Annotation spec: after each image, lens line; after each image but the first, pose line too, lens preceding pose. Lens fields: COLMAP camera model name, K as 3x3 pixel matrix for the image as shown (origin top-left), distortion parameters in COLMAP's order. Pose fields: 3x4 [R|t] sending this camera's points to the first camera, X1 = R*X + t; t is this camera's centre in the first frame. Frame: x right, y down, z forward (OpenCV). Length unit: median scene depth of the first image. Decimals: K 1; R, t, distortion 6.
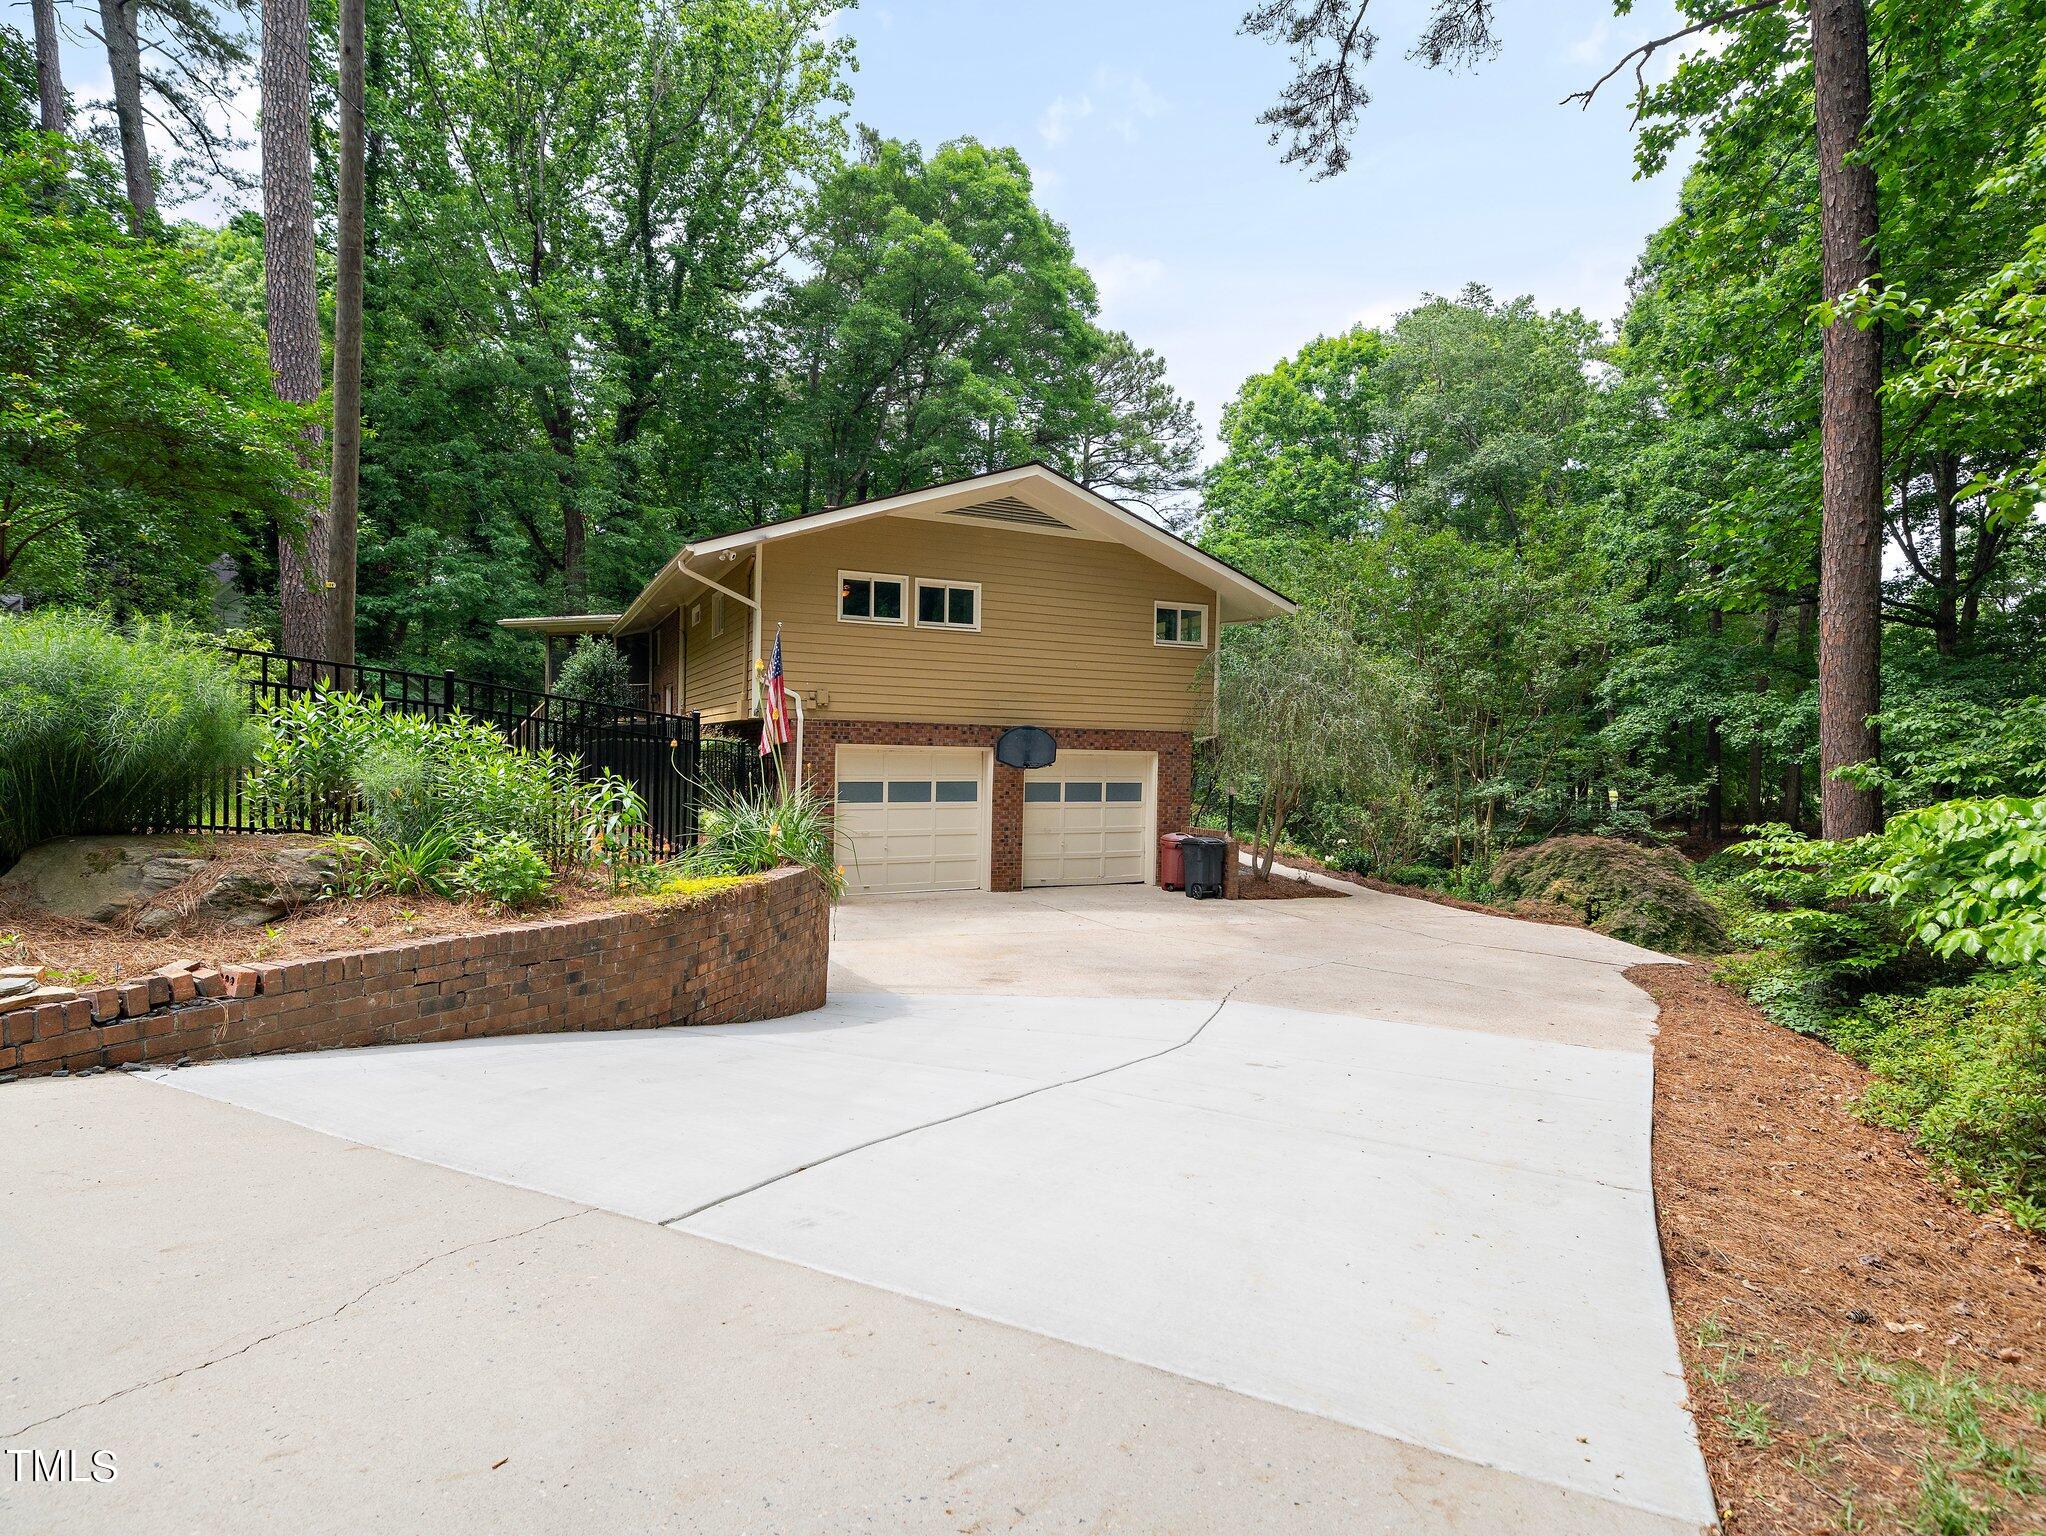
lens RADIAL K [[959.4, 0, 1022.4], [0, 959.4, 763.2], [0, 0, 1]] dist [0.005967, 0.000380]
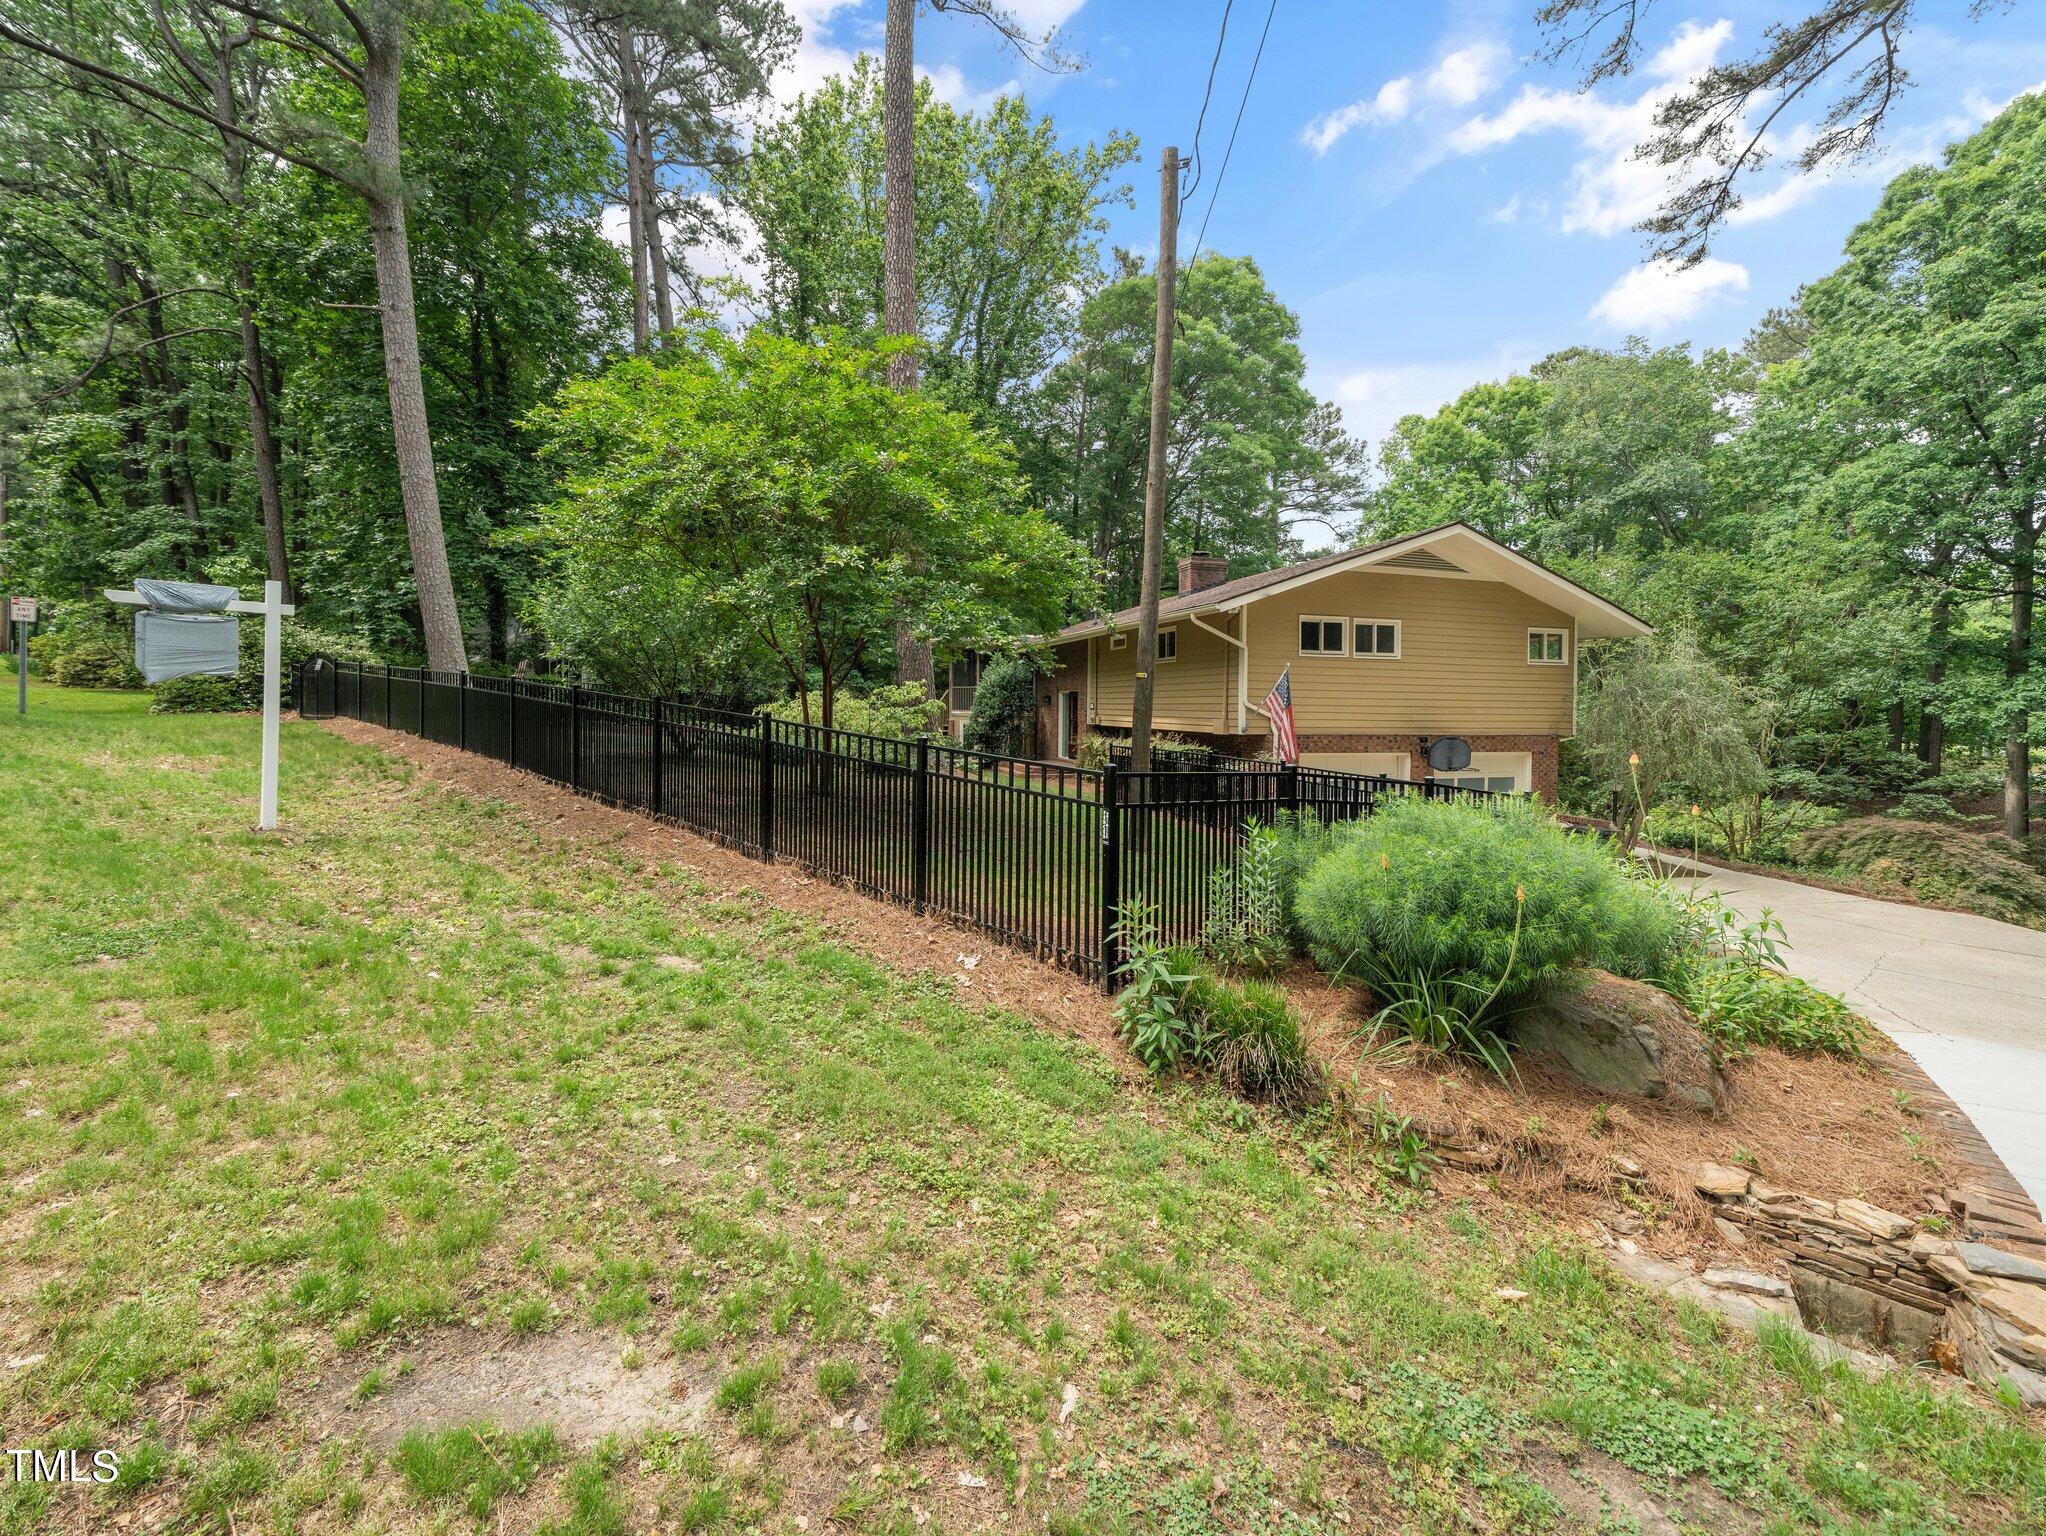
lens RADIAL K [[727.8, 0, 1035.4], [0, 727.8, 701.2], [0, 0, 1]] dist [-0.000227, 0.000224]
pose [[0.992488, -0.008956, -0.122016, -0.309222], [0.007397, 0.999885, -0.013218, -0.057595], [0.122120, 0.012216, 0.992440, 0.010865]]
